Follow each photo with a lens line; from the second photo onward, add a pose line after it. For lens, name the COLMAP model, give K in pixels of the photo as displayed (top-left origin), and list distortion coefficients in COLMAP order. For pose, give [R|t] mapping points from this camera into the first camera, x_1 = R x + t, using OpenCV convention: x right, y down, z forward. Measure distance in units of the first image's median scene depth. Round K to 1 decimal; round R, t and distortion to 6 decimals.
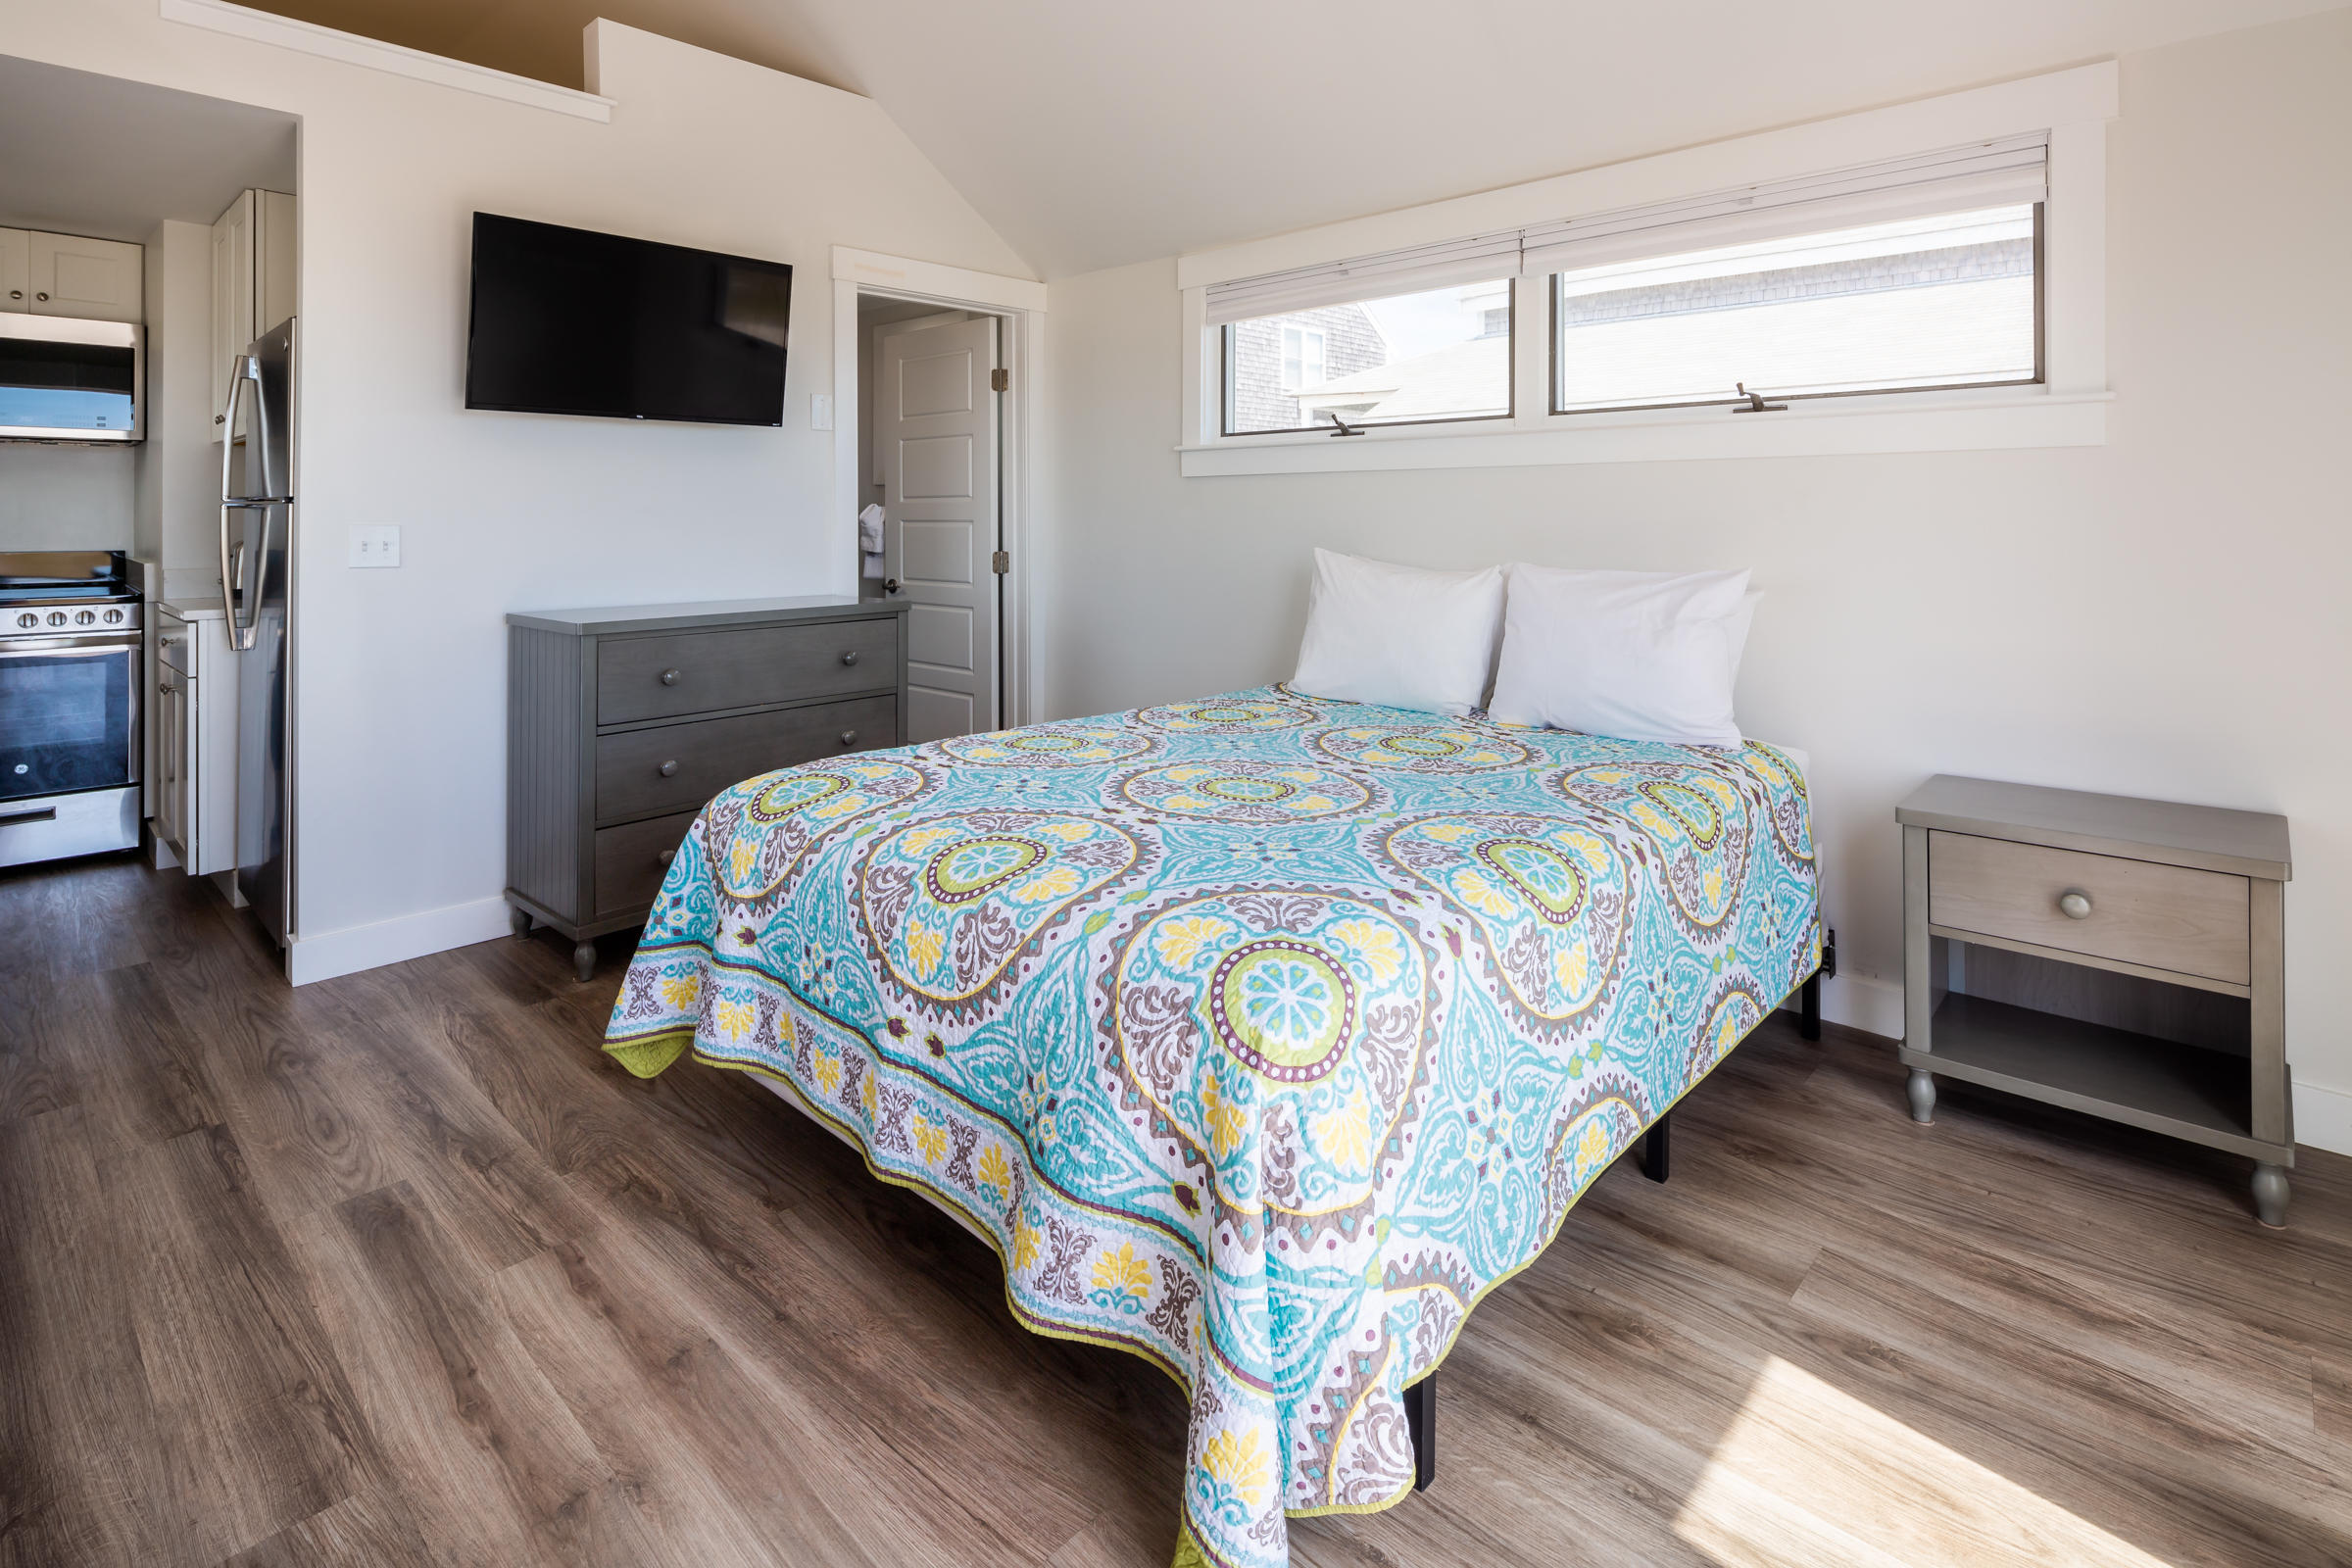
lens RADIAL K [[1160.7, 0, 1175.9], [0, 1160.7, 510.1], [0, 0, 1]] dist [-0.001043, -0.002884]
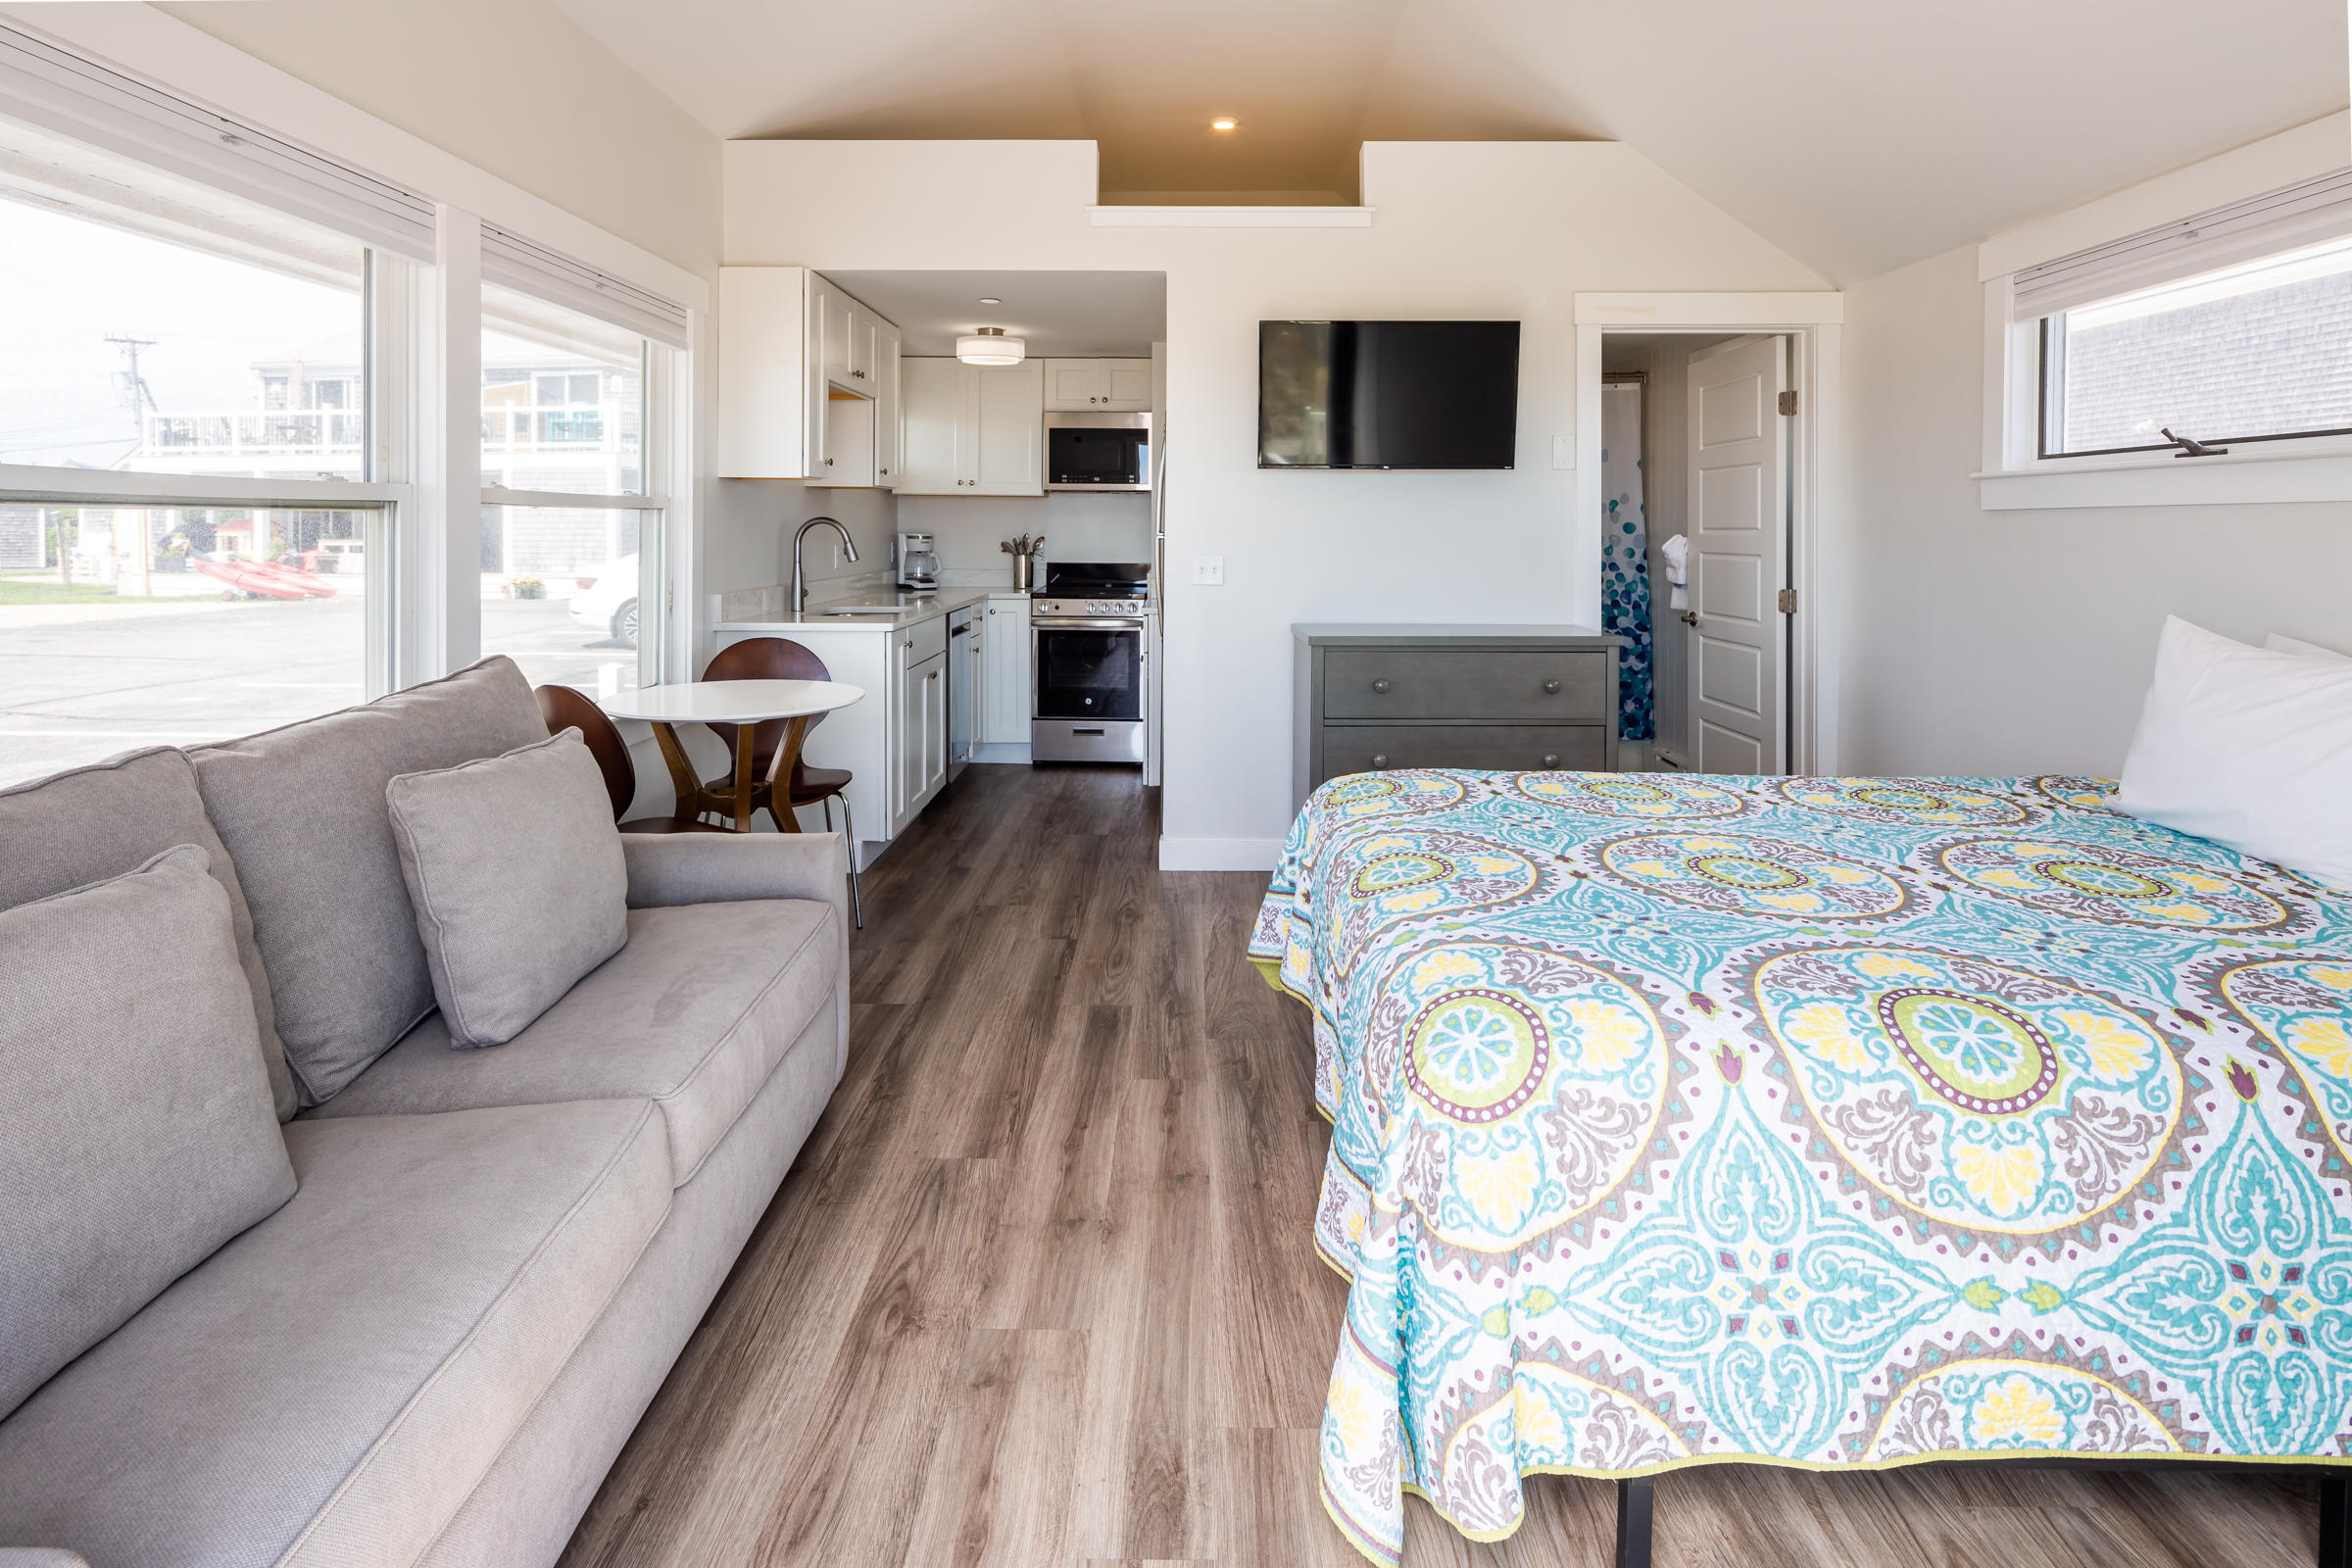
lens RADIAL K [[1151.0, 0, 1182.1], [0, 1151.0, 538.0], [0, 0, 1]] dist [-0.001323, -0.001604]
pose [[0.676236, 0.010772, -0.736606, 0.299272], [-0.002082, 0.999917, 0.012712, -0.023974], [0.736682, -0.007063, 0.676202, 0.041161]]
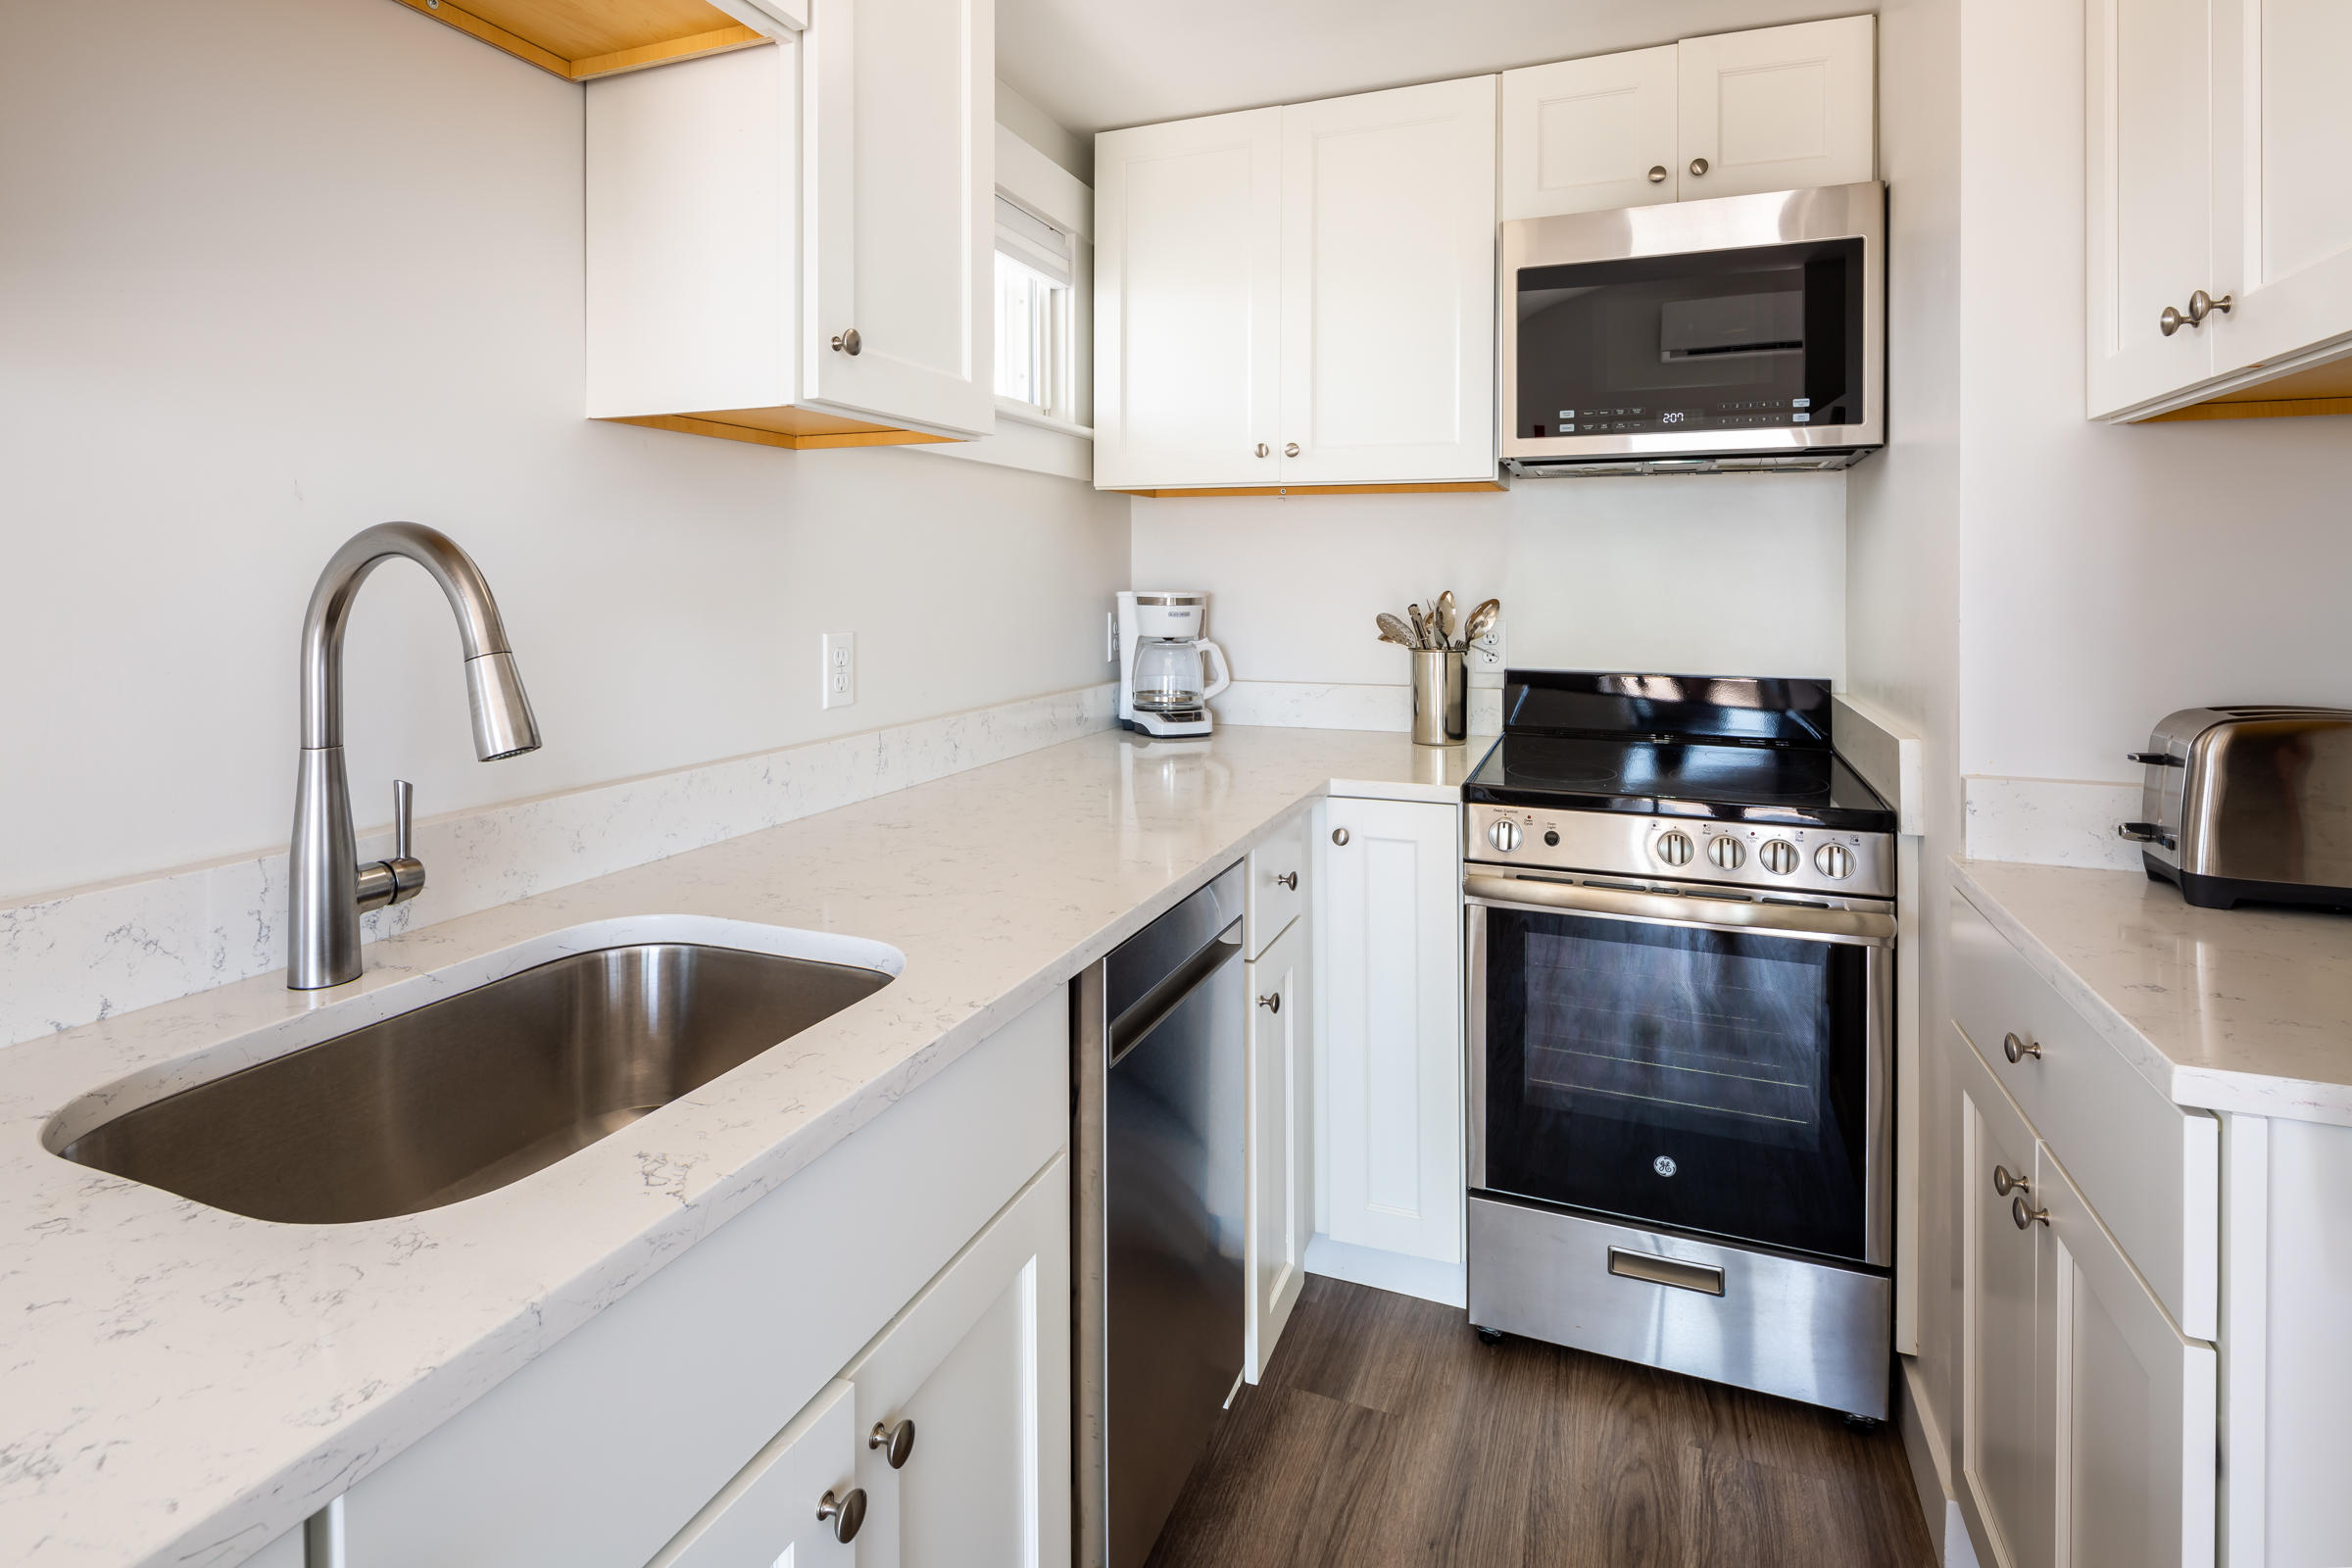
lens RADIAL K [[1156.9, 0, 1168.4], [0, 1156.9, 581.3], [0, 0, 1]] dist [0.002614, -0.008565]
pose [[0.360891, 0.005327, -0.932593, -0.789961], [0.005775, 0.999952, 0.007947, -0.018119], [0.932590, -0.008253, 0.360843, 0.801526]]
